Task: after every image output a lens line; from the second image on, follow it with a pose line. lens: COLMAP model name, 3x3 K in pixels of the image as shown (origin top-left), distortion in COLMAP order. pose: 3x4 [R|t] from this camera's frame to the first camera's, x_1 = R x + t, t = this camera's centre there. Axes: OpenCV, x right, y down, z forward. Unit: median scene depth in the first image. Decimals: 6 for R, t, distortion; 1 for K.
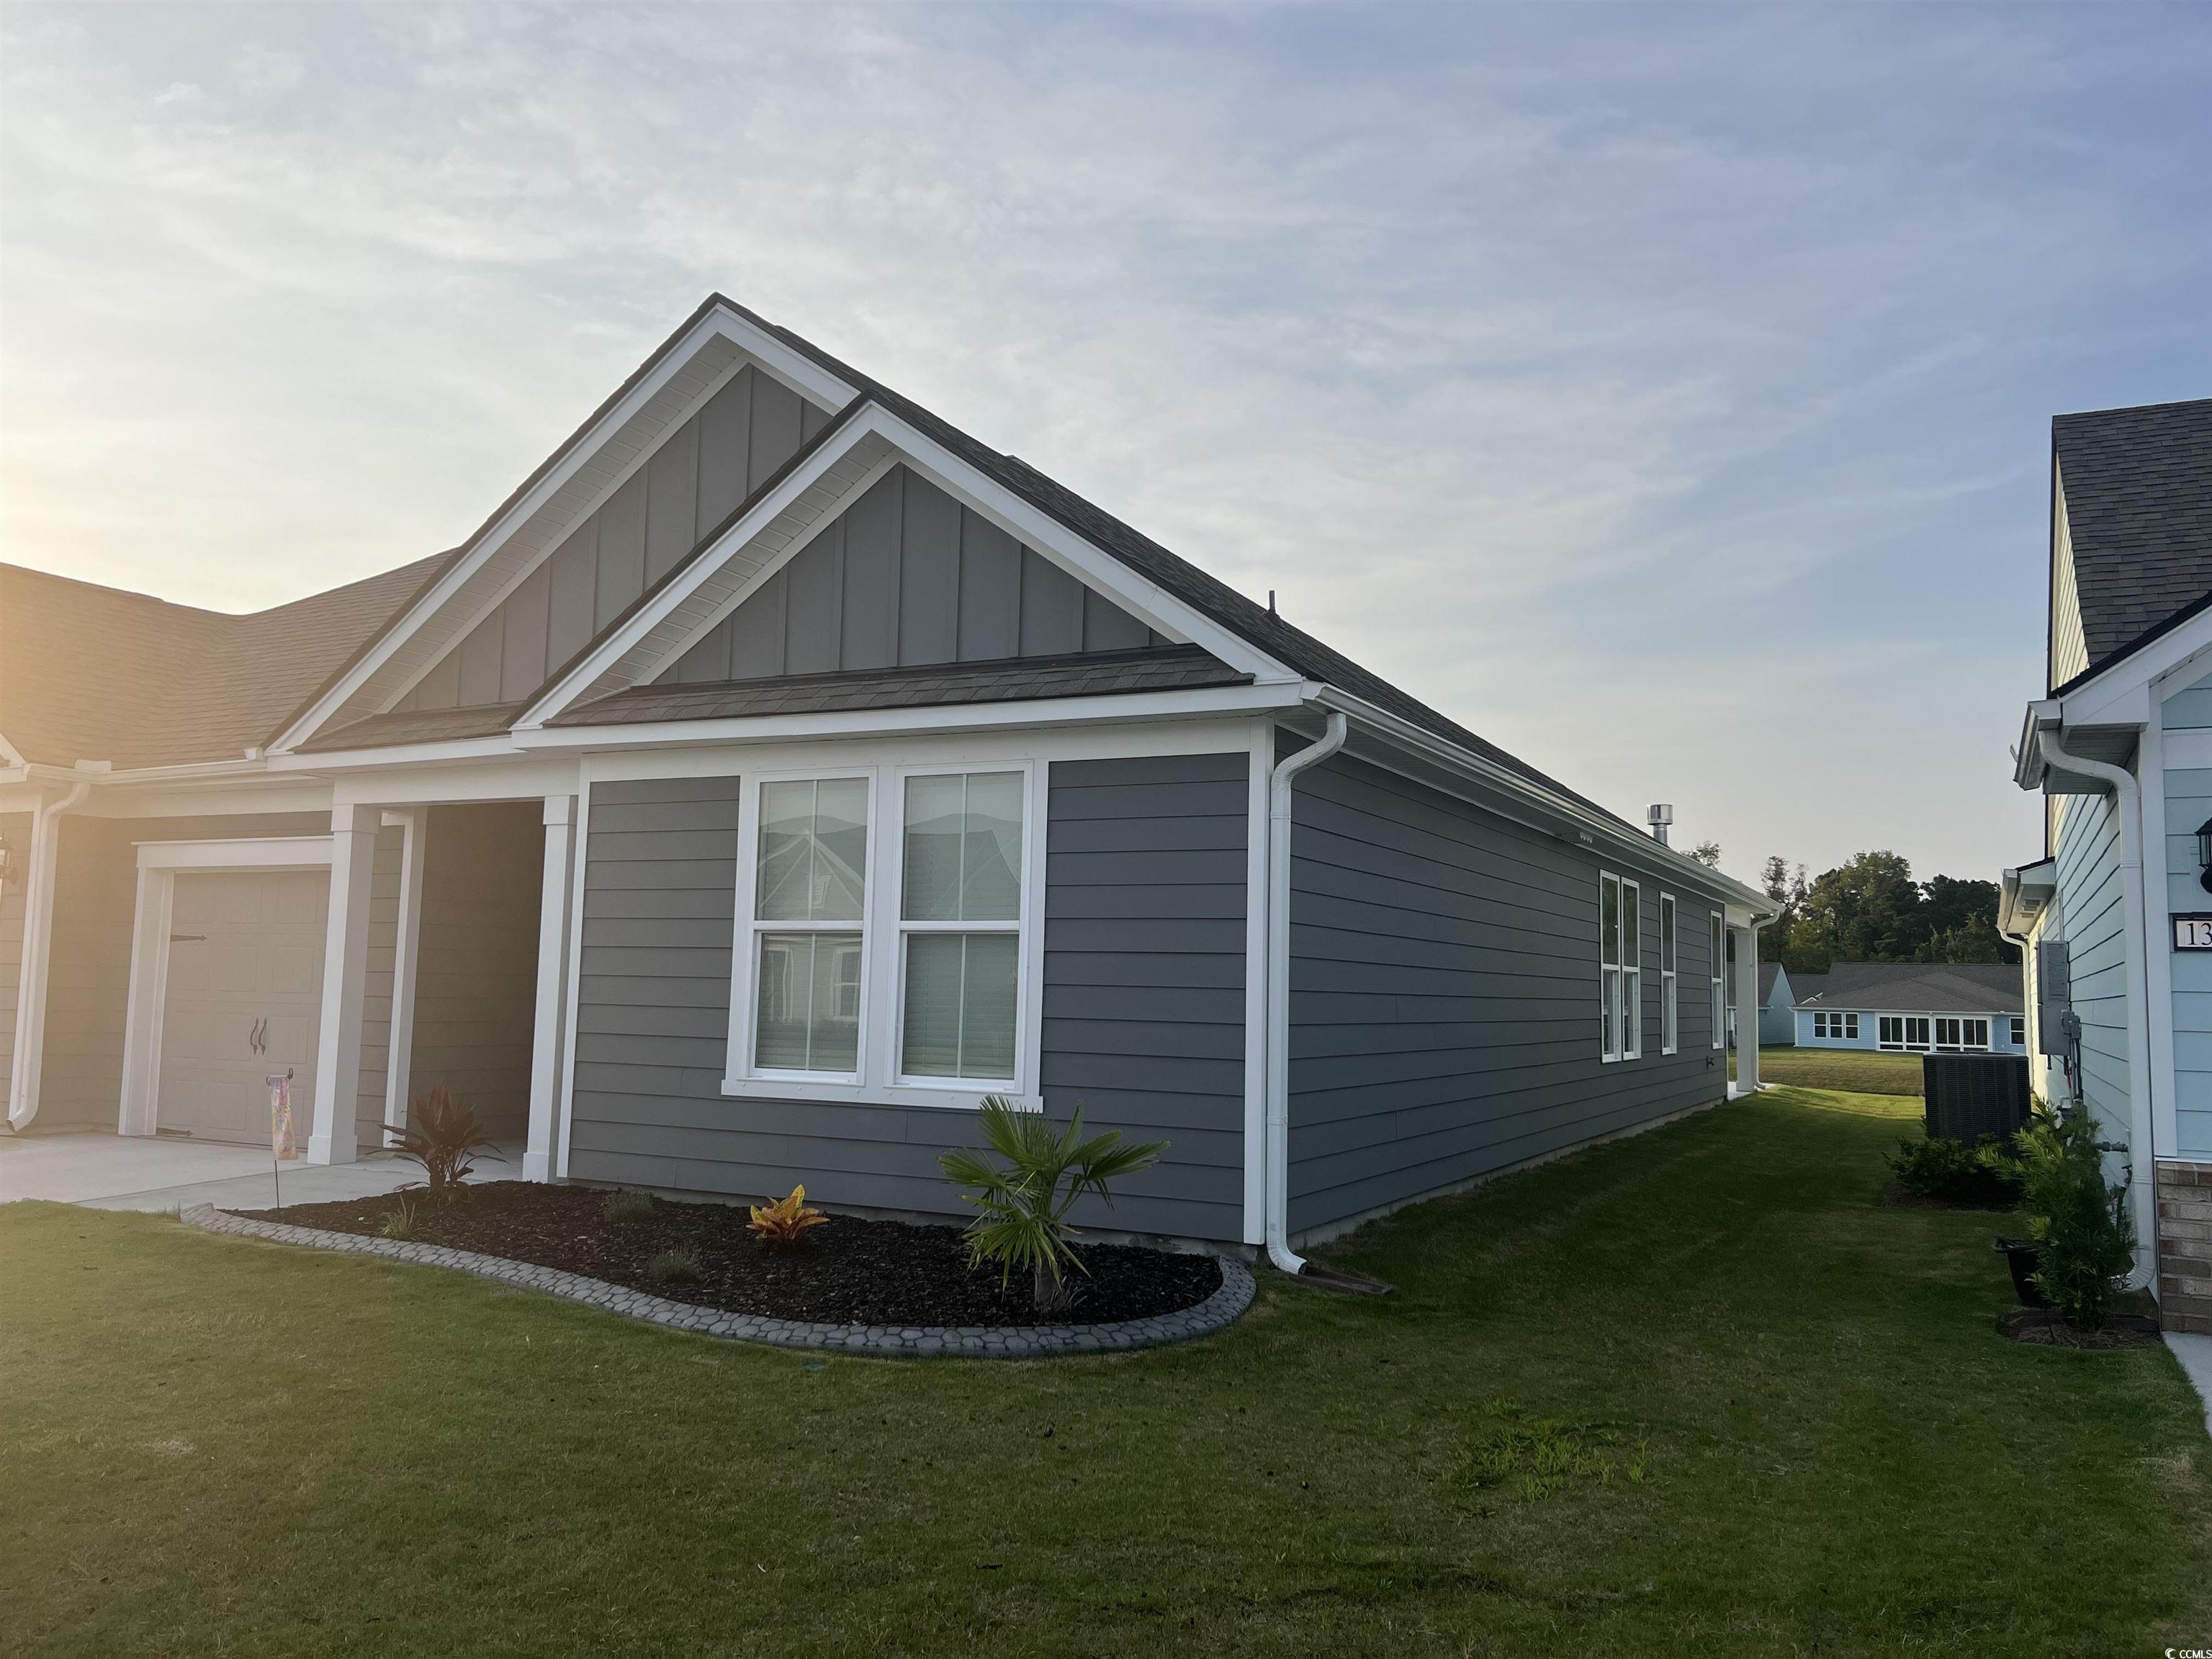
lens RADIAL K [[1689.8, 0, 1111.9], [0, 1689.8, 780.7], [0, 0, 1]] dist [0.002267, -0.000084]
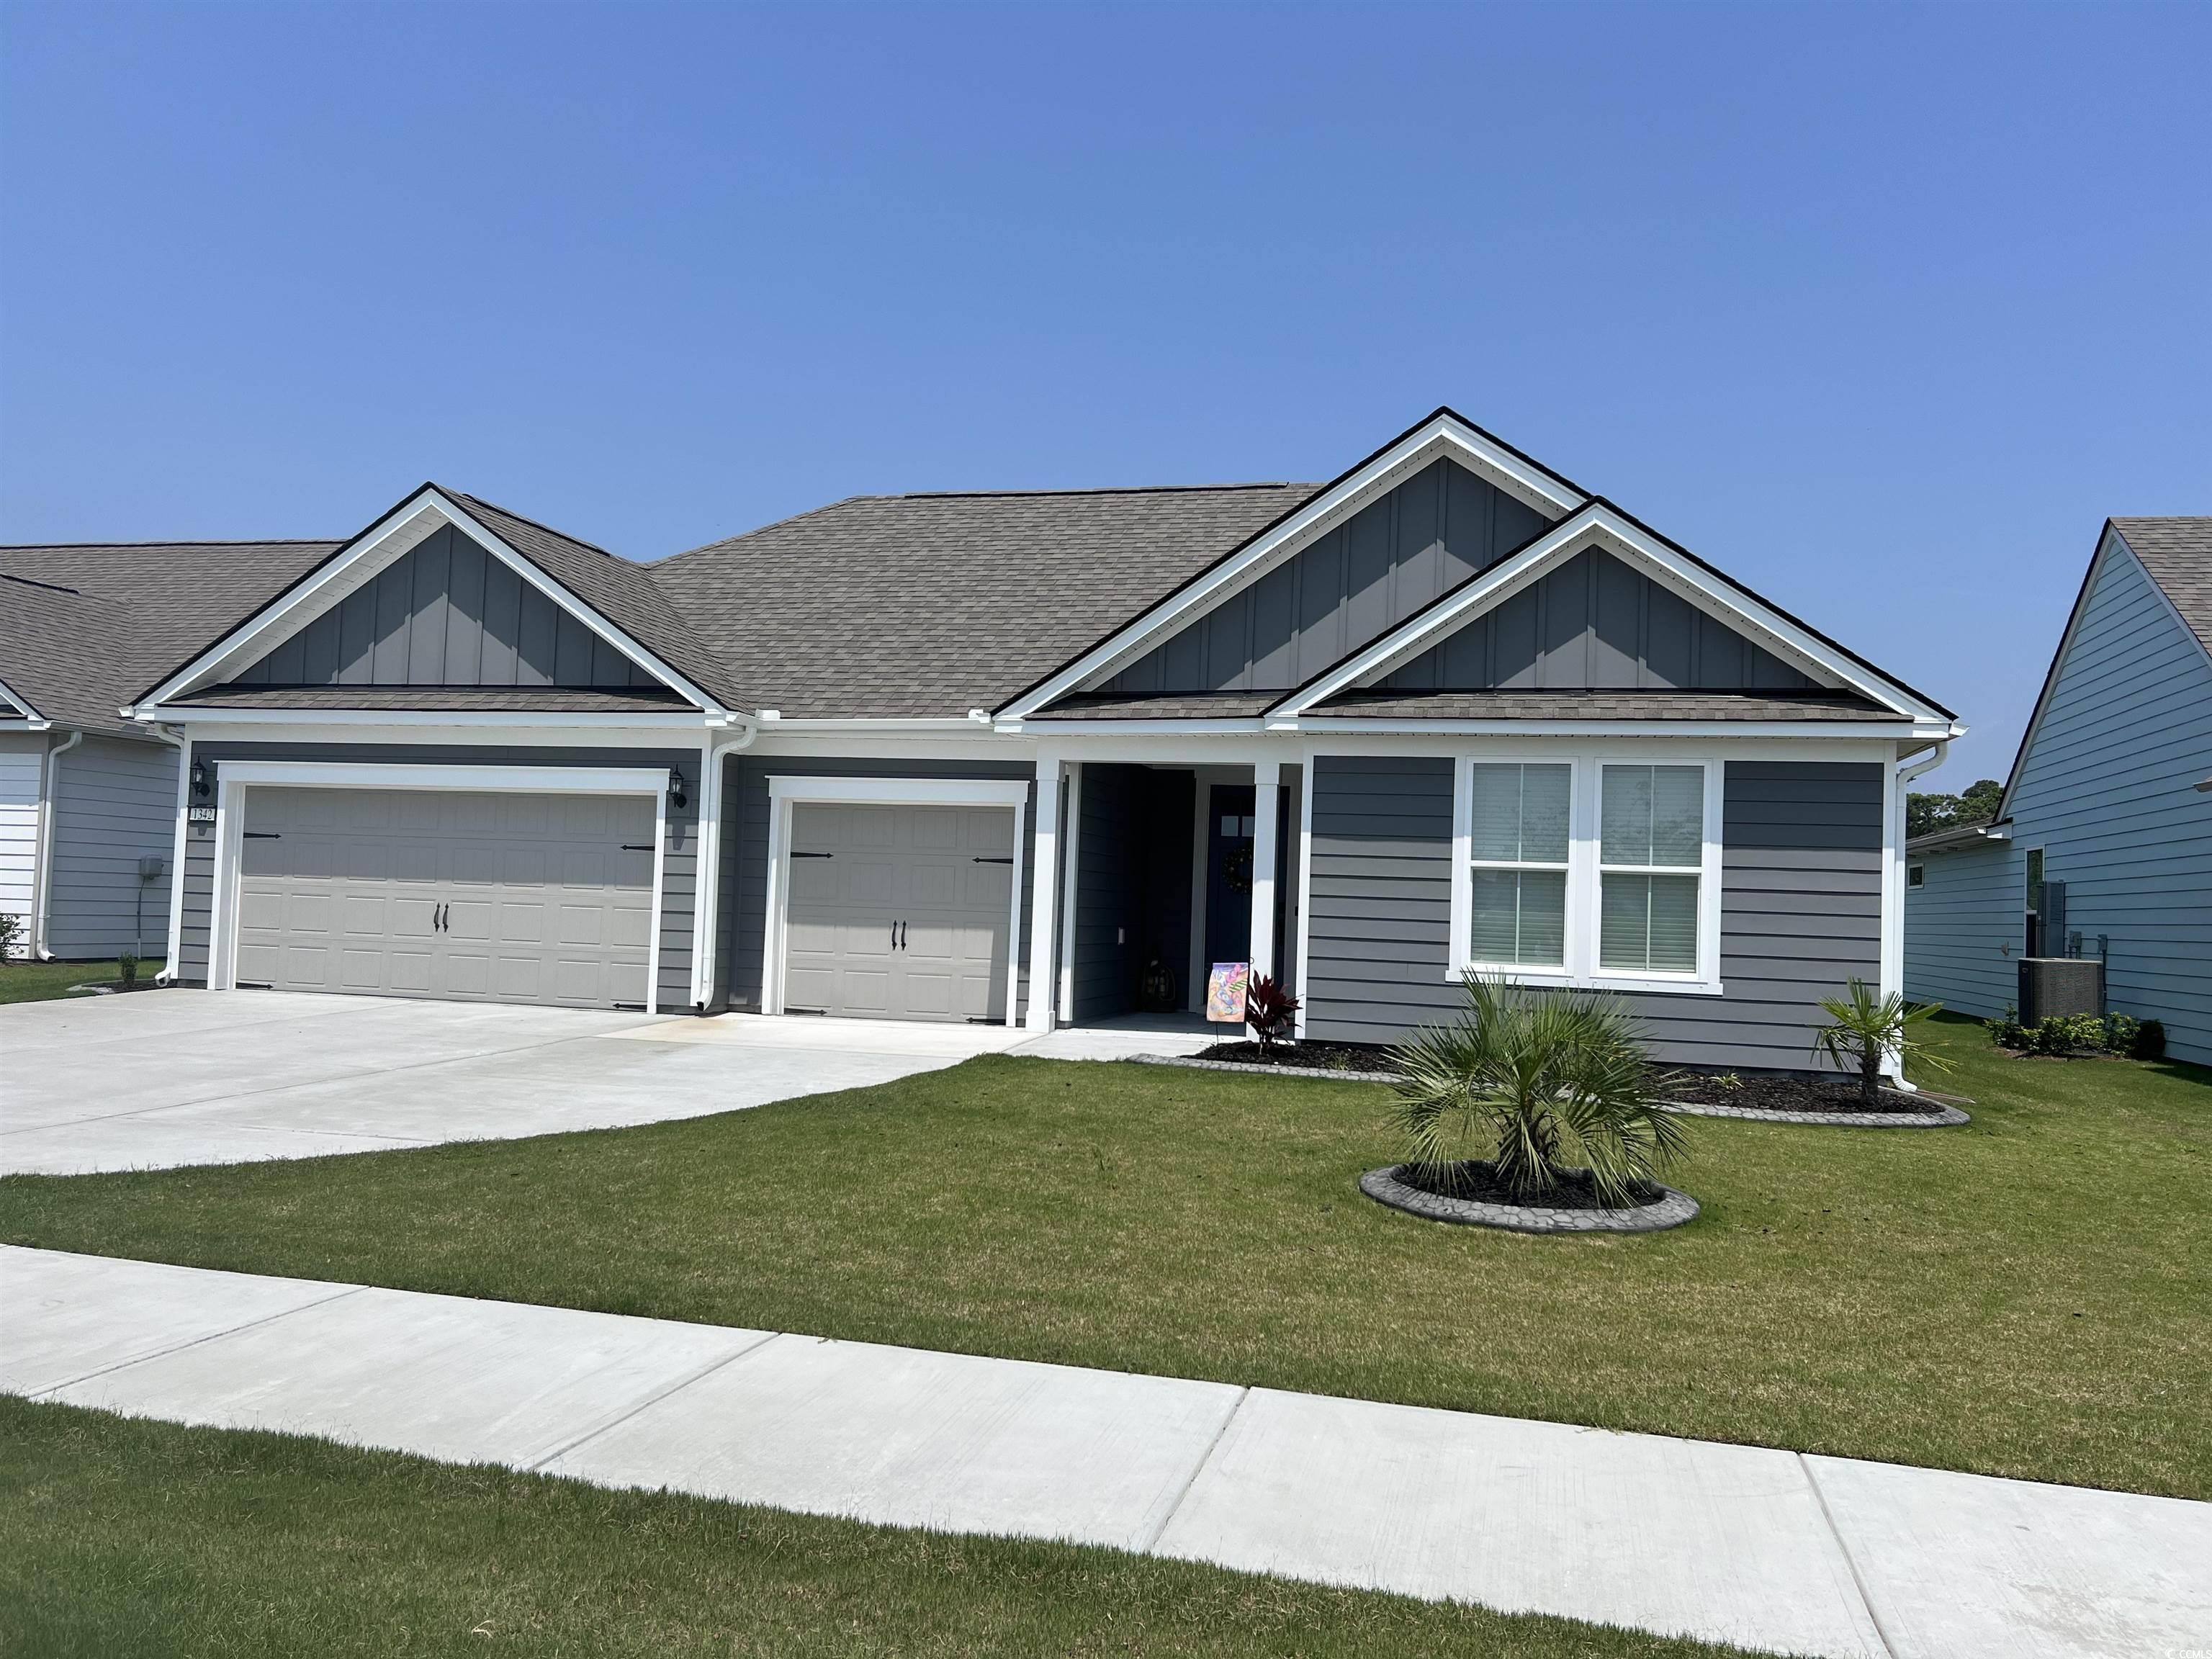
lens RADIAL K [[1668.3, 0, 1106.0], [0, 1668.3, 829.5], [0, 0, 1]] dist [0.041326, -0.000494]
pose [[0.976197, 0.026442, 0.215267, -0.769132], [-0.044310, 0.995921, 0.078605, -0.039408], [-0.212311, -0.086273, 0.973386, -0.293782]]
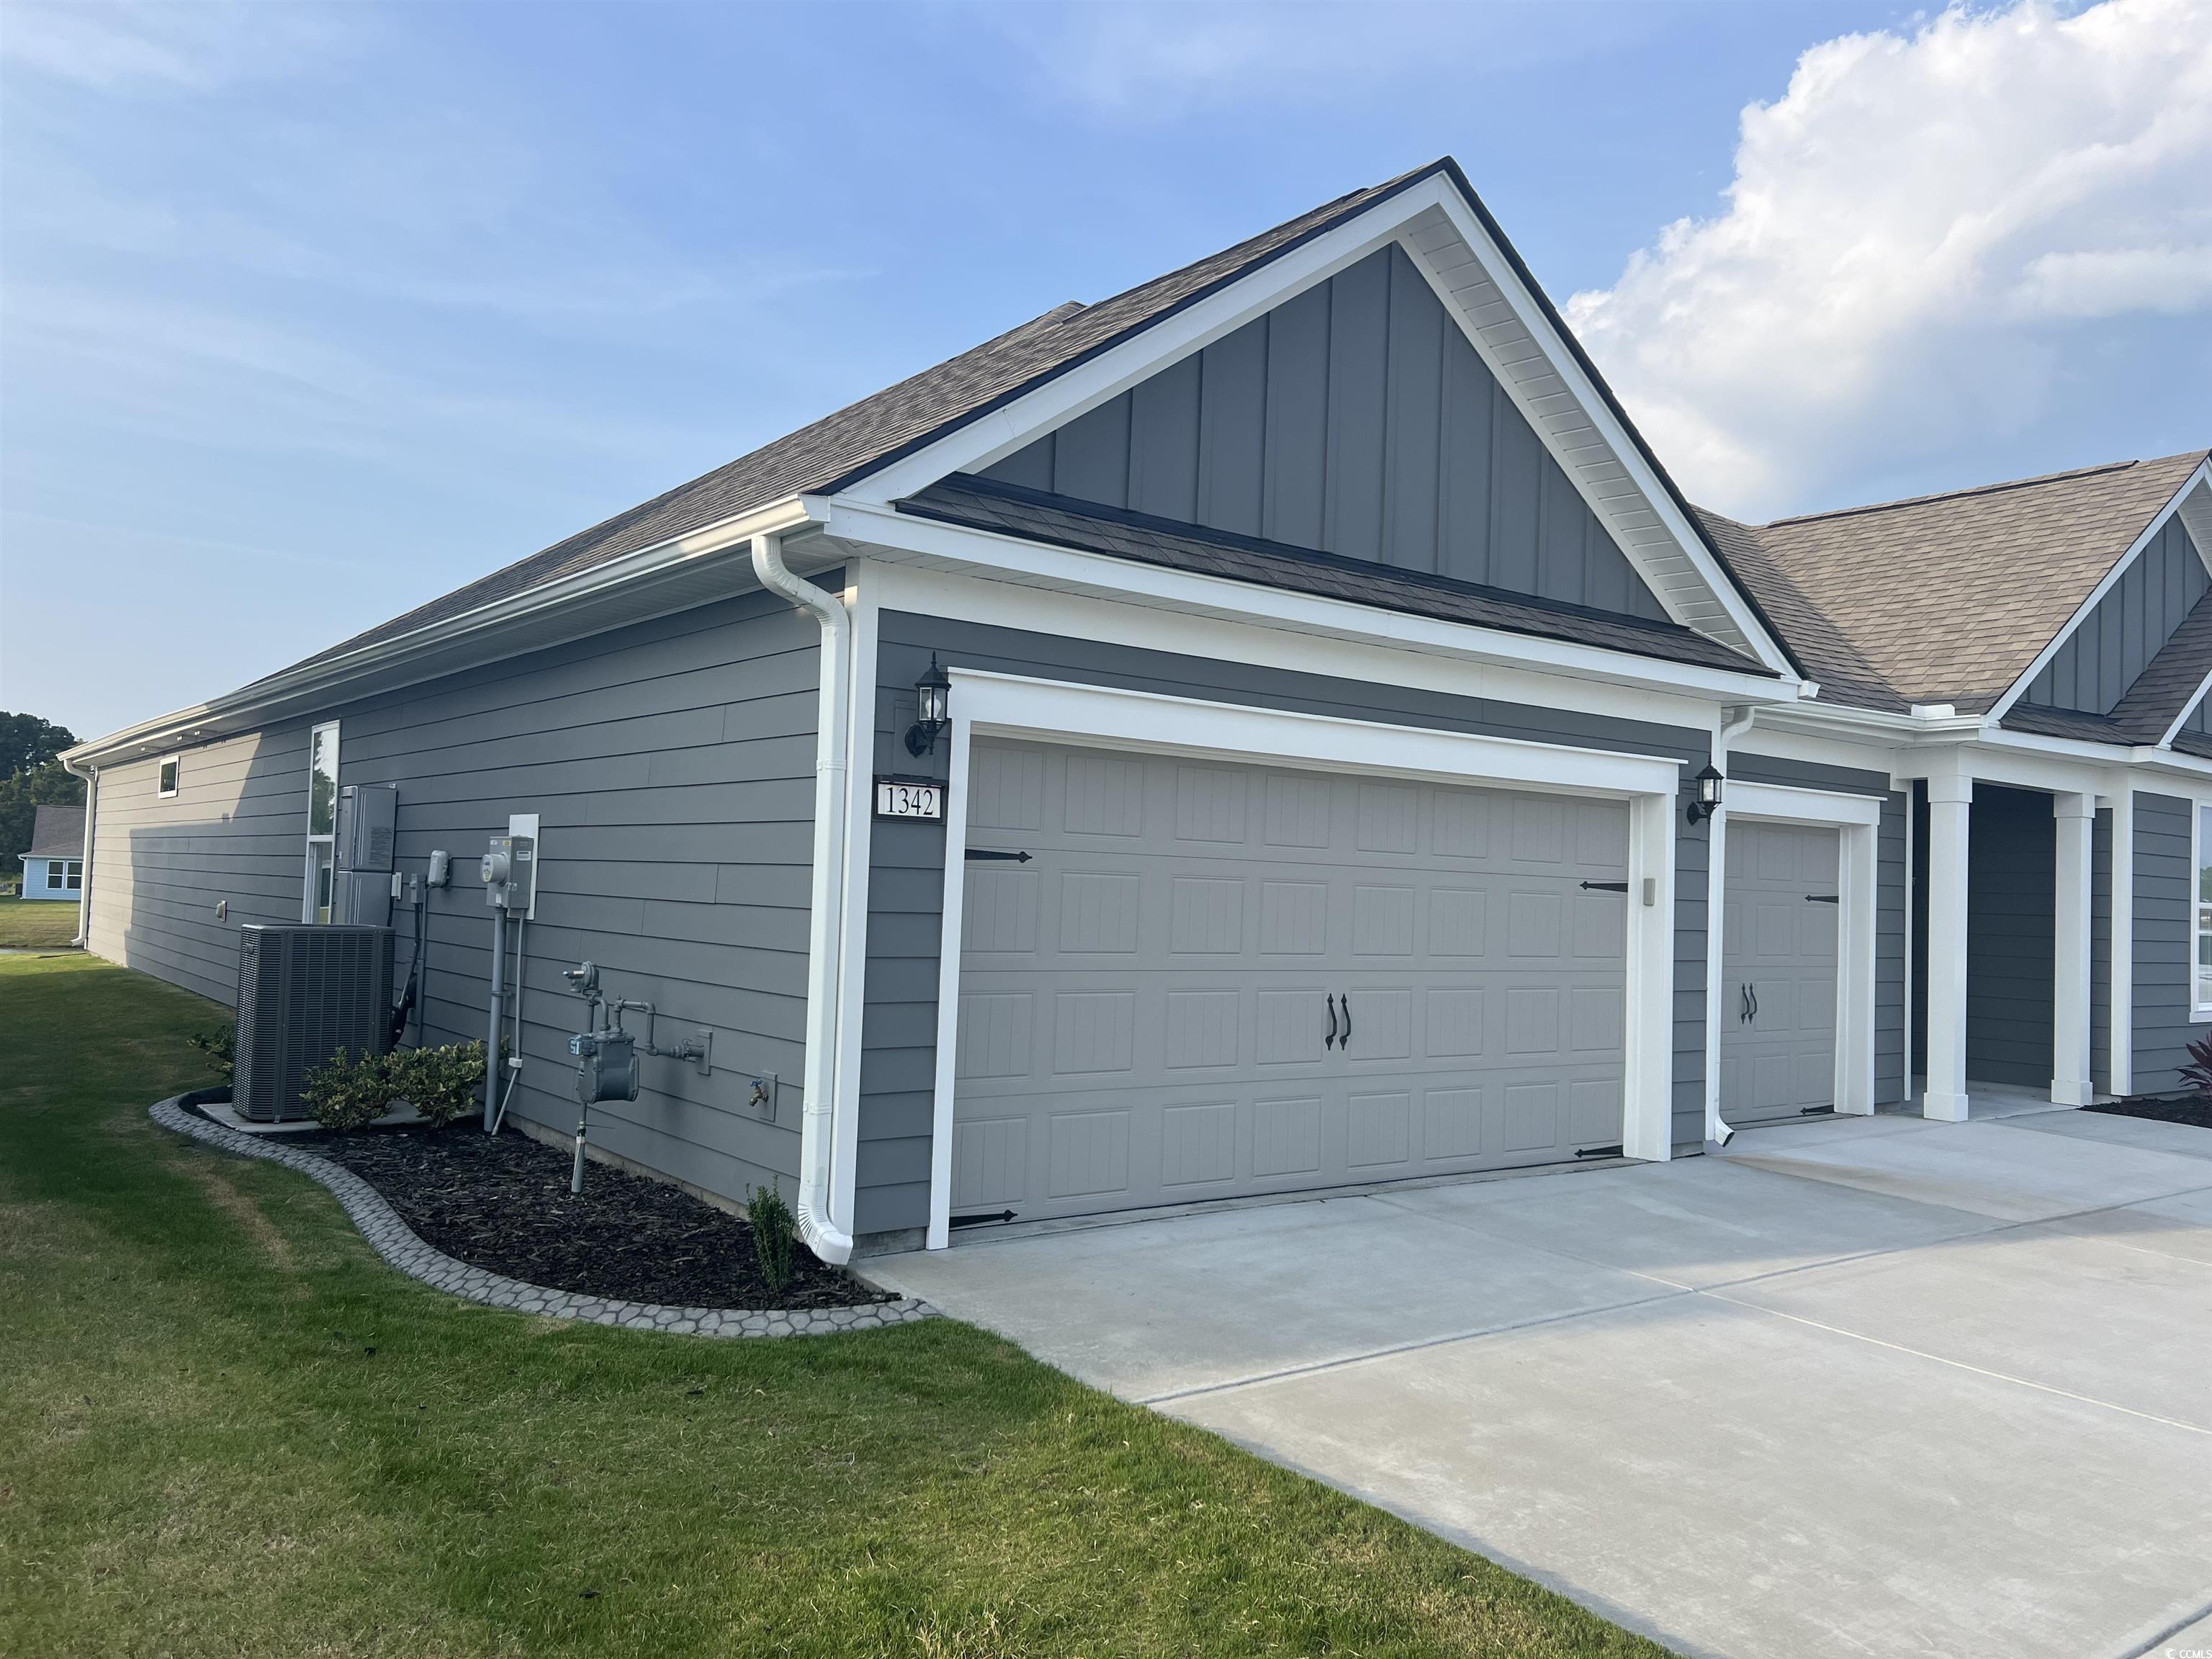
lens RADIAL K [[1668.3, 0, 1106.0], [0, 1668.3, 829.5], [0, 0, 1]] dist [0.041326, -0.000494]
pose [[0.430474, 0.026236, 0.902222, -1.805296], [-0.137812, 0.989768, 0.036971, 0.090085], [-0.892020, -0.140252, 0.429685, 1.141871]]
